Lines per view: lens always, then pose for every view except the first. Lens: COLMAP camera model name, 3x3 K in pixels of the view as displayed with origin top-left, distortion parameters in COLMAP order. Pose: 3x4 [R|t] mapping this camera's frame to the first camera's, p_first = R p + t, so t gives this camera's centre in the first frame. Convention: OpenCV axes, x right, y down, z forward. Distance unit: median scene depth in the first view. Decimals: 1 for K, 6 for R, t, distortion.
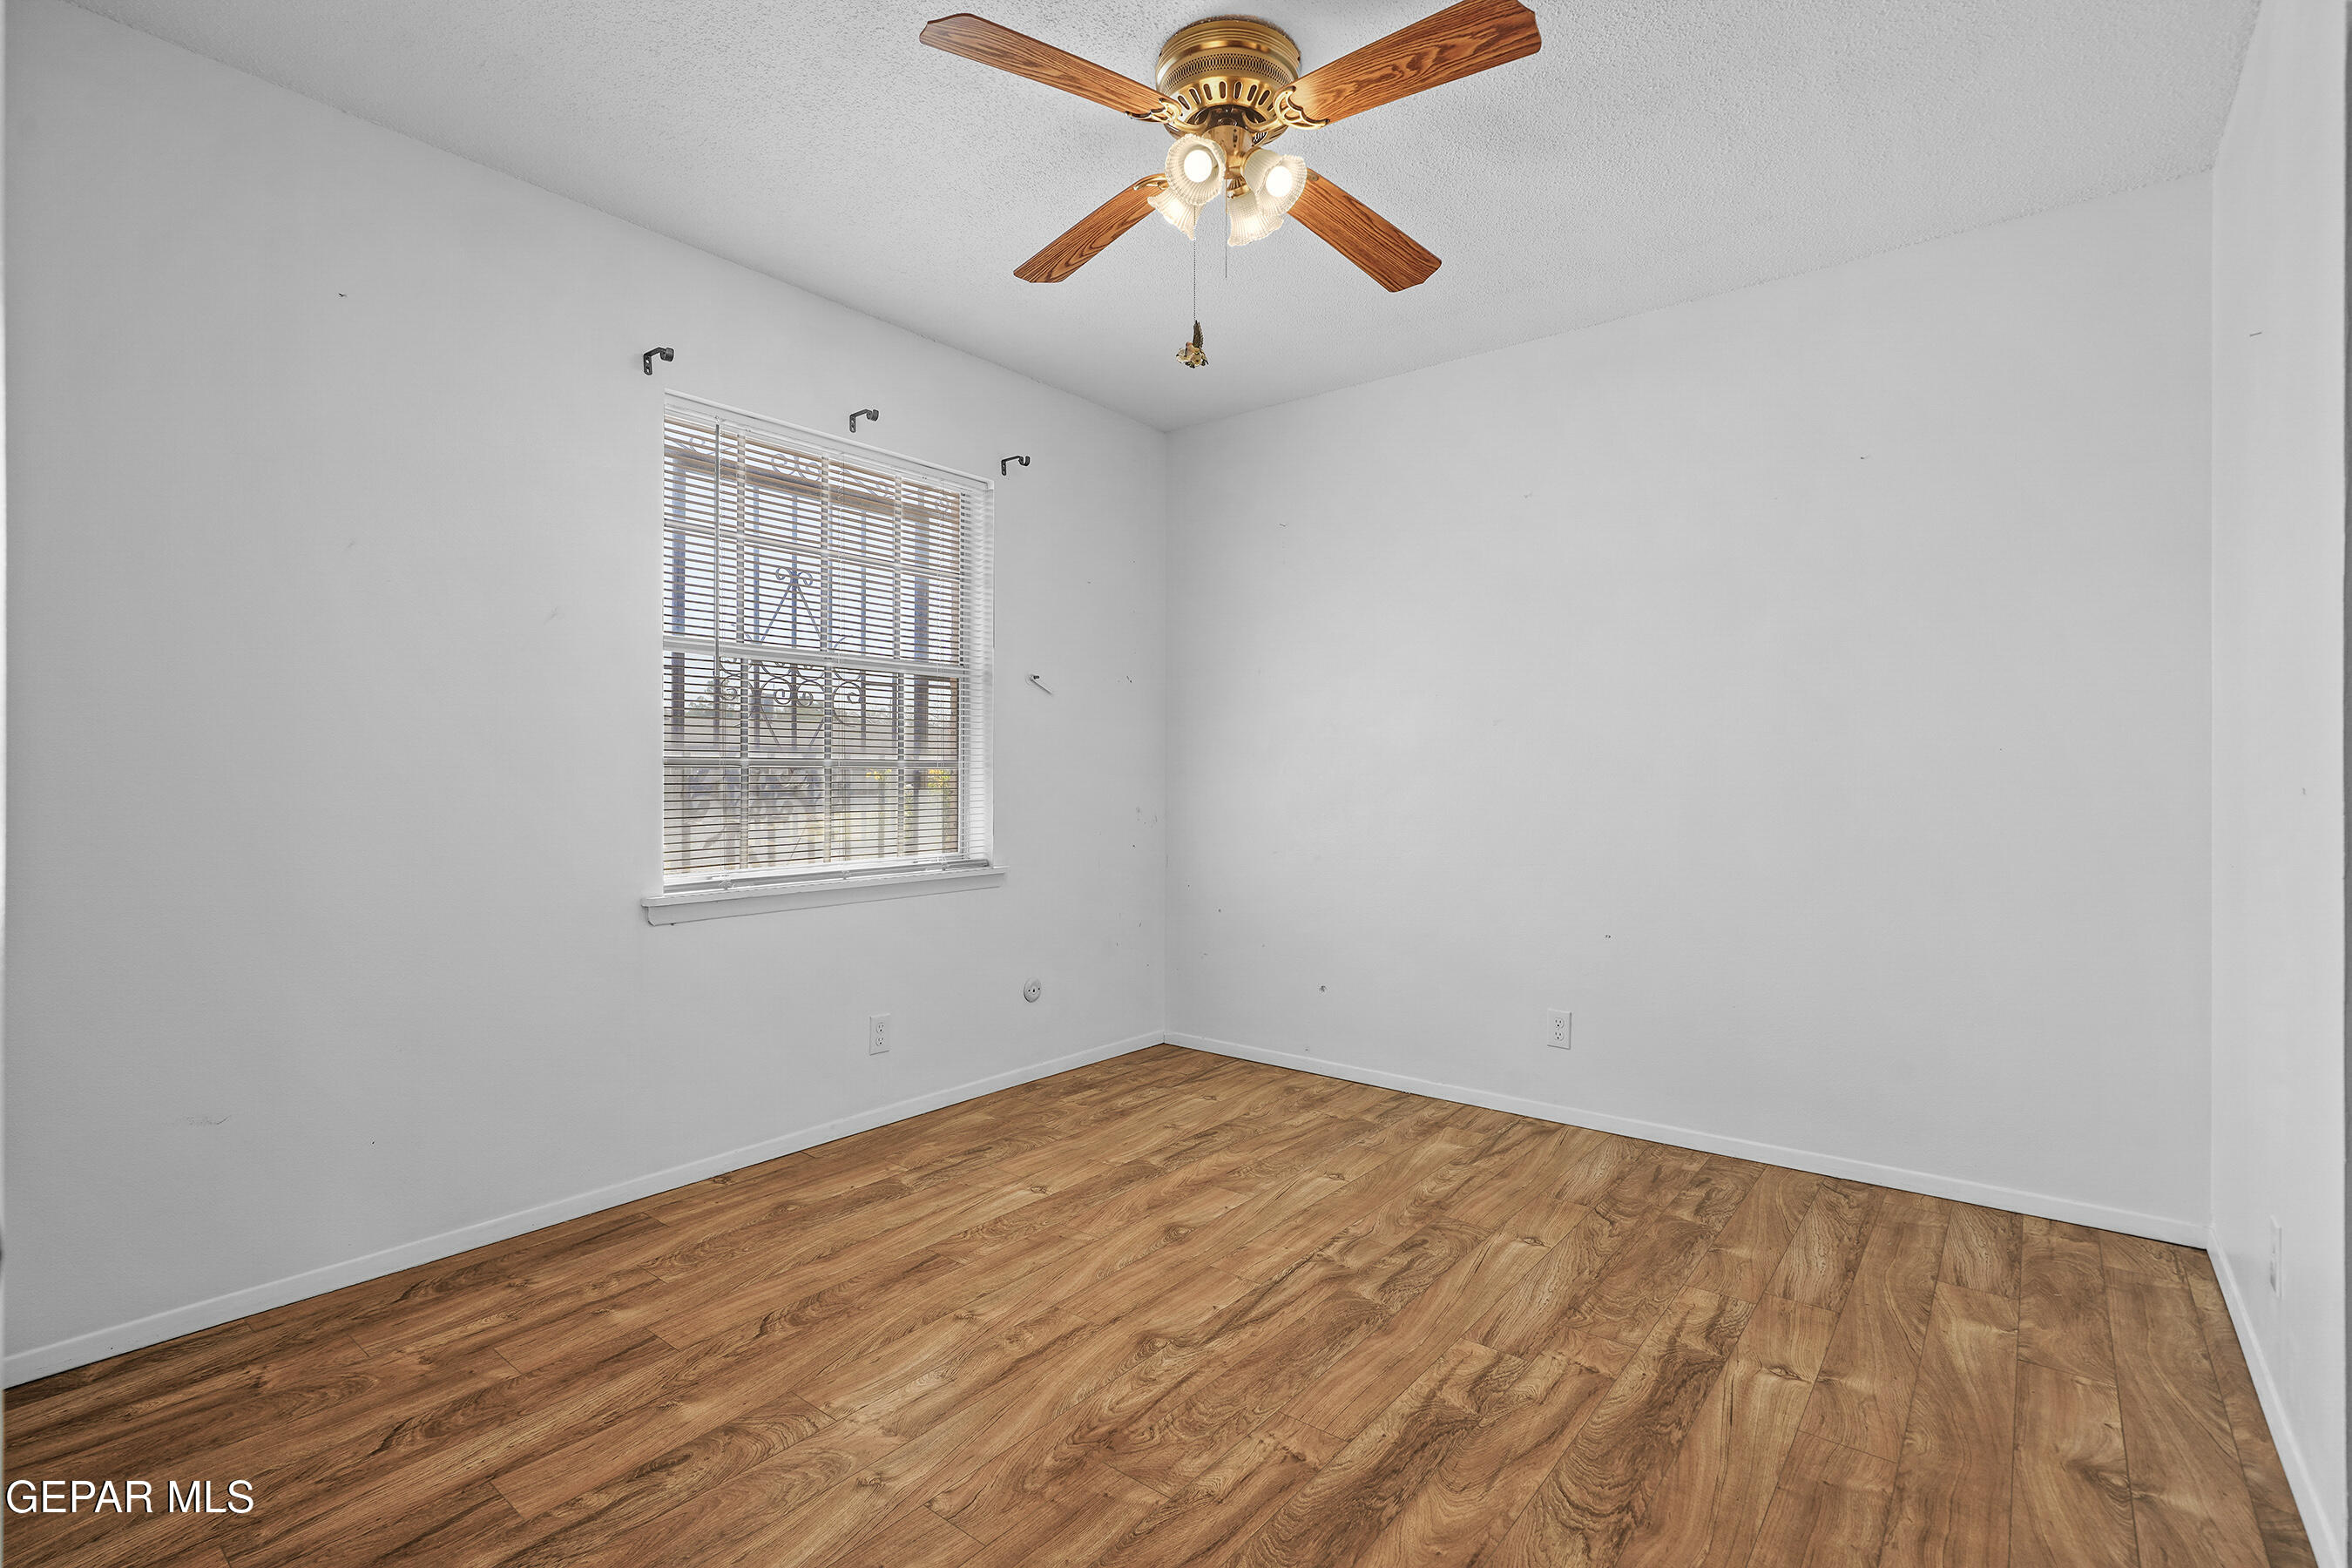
lens RADIAL K [[1082.2, 0, 1180.7], [0, 1082.2, 780.5], [0, 0, 1]] dist [-0.001990, 0.000780]
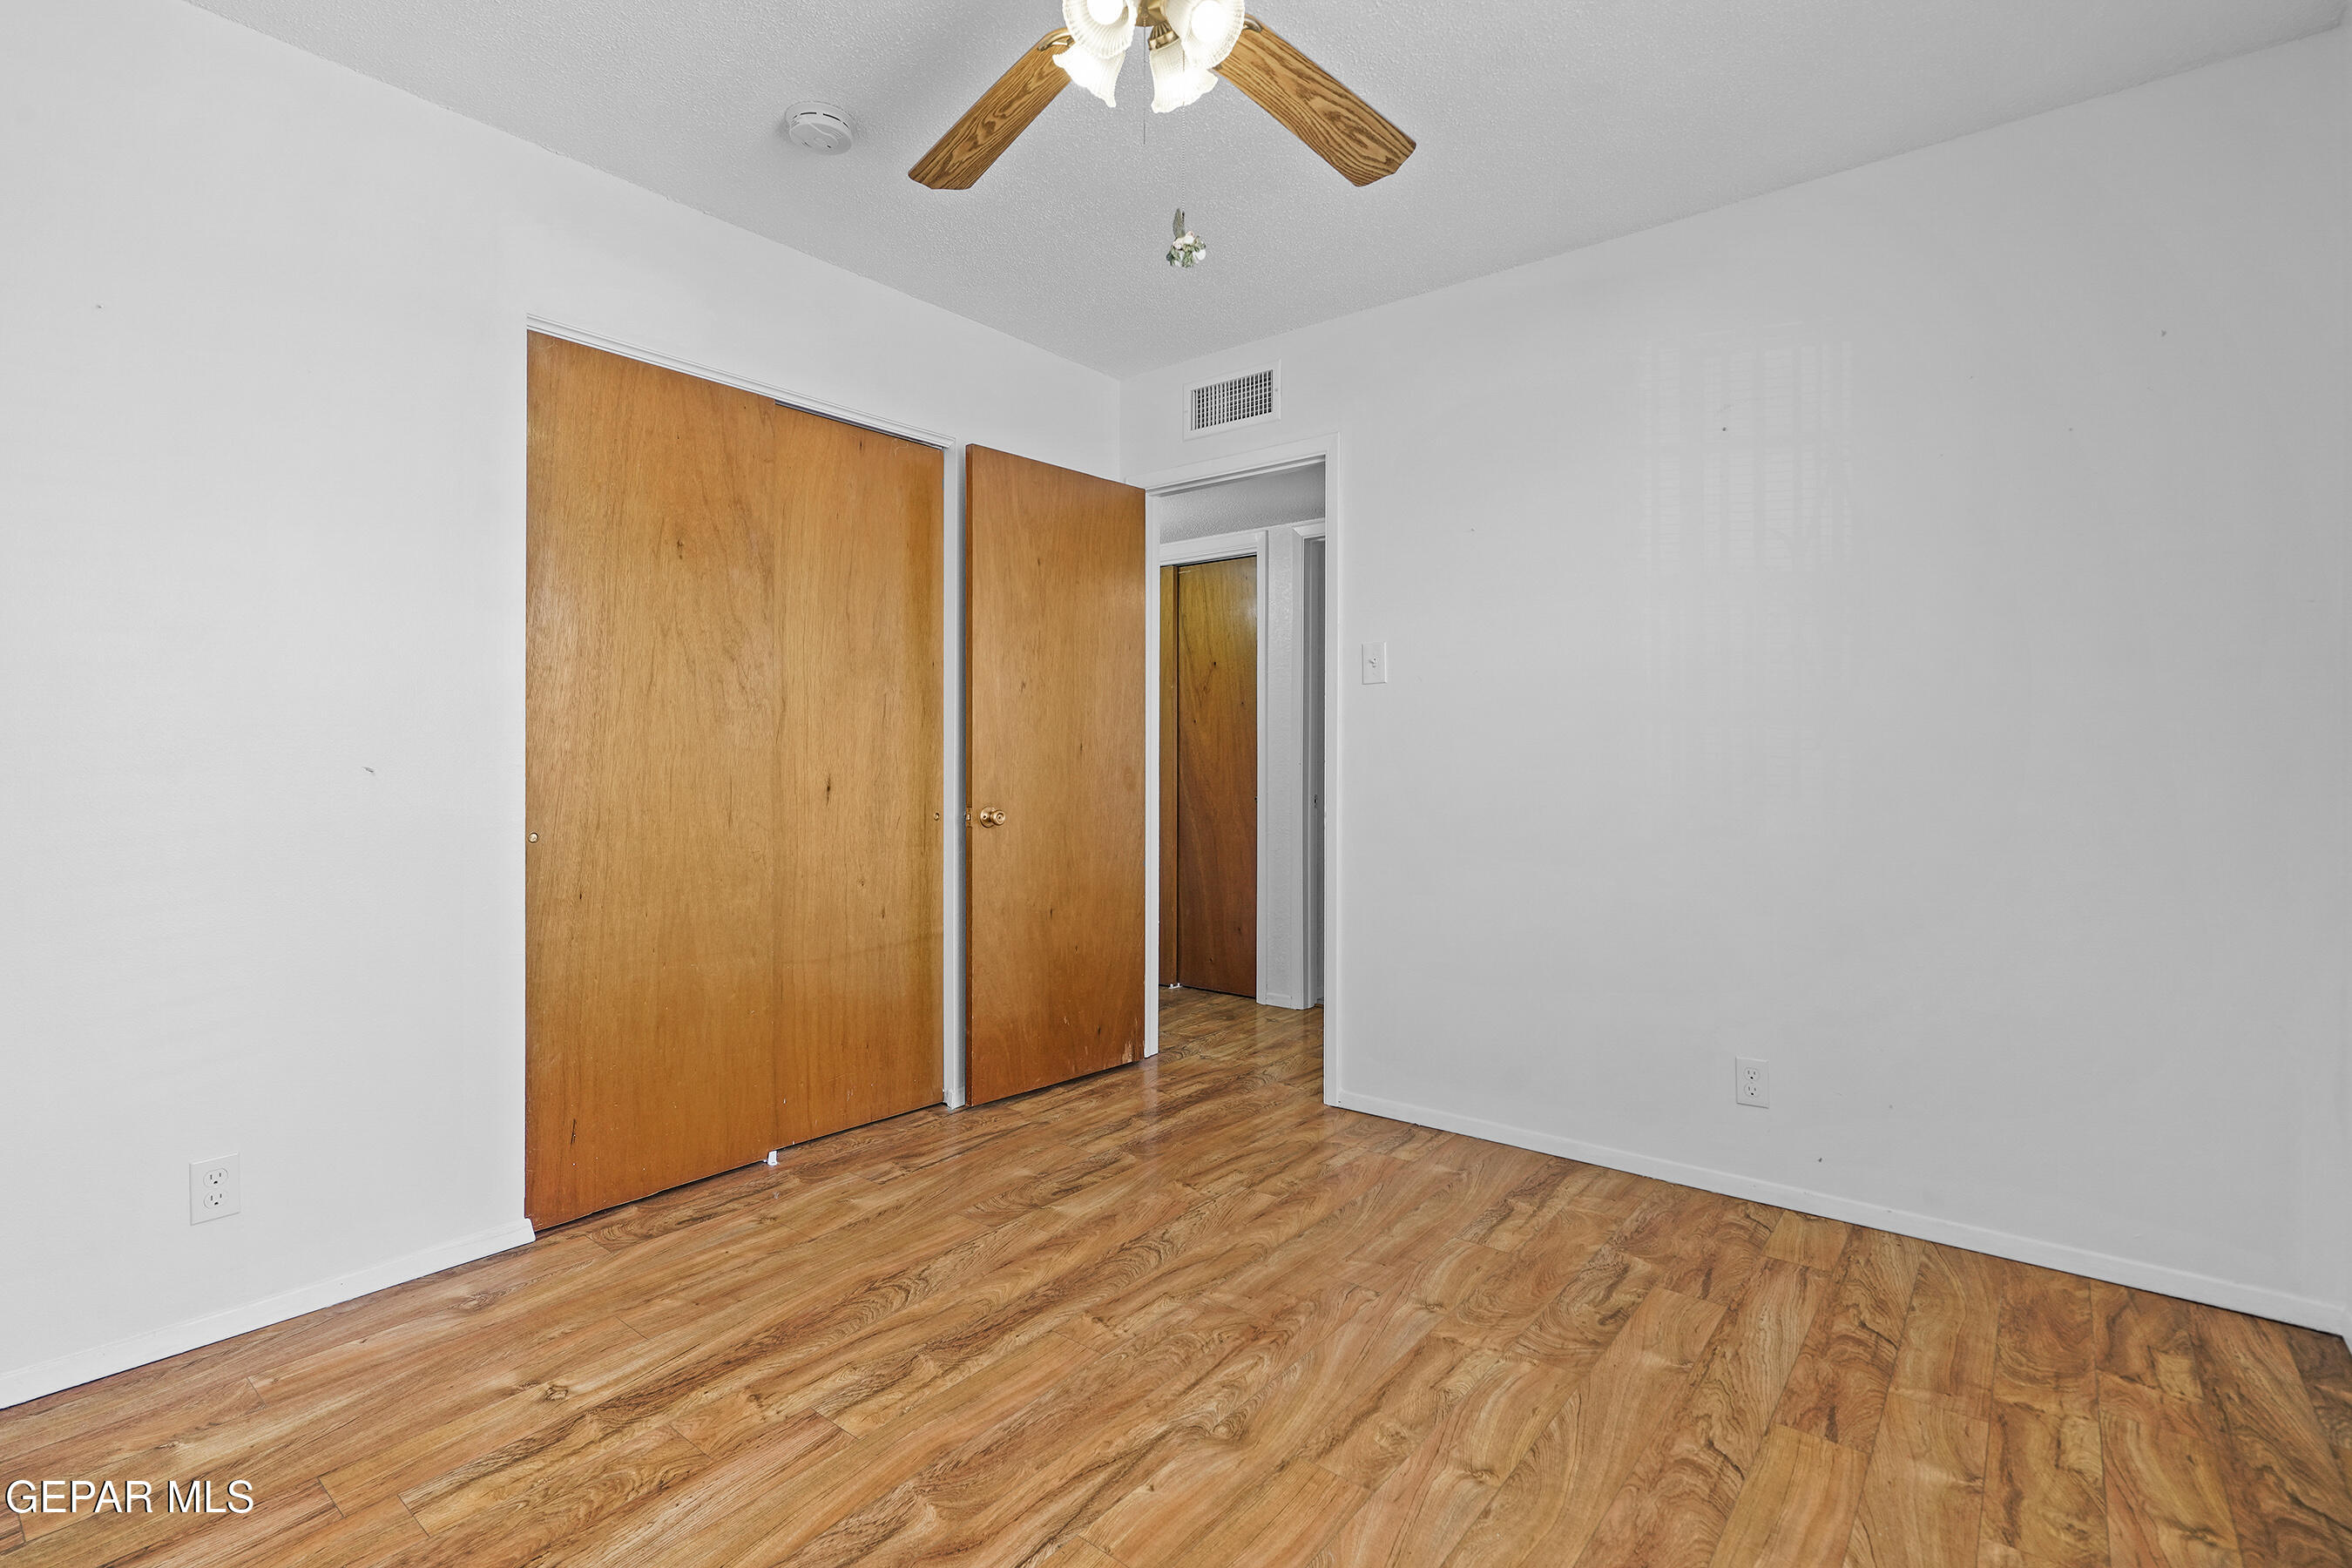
lens RADIAL K [[1082.2, 0, 1181.8], [0, 1082.2, 779.3], [0, 0, 1]] dist [-0.001990, 0.000780]
pose [[-0.999997, -0.002379, -0.000310, 0.014248], [-0.002385, 0.999721, 0.023491, -0.010116], [0.000254, 0.023492, -0.999724, 1.940085]]
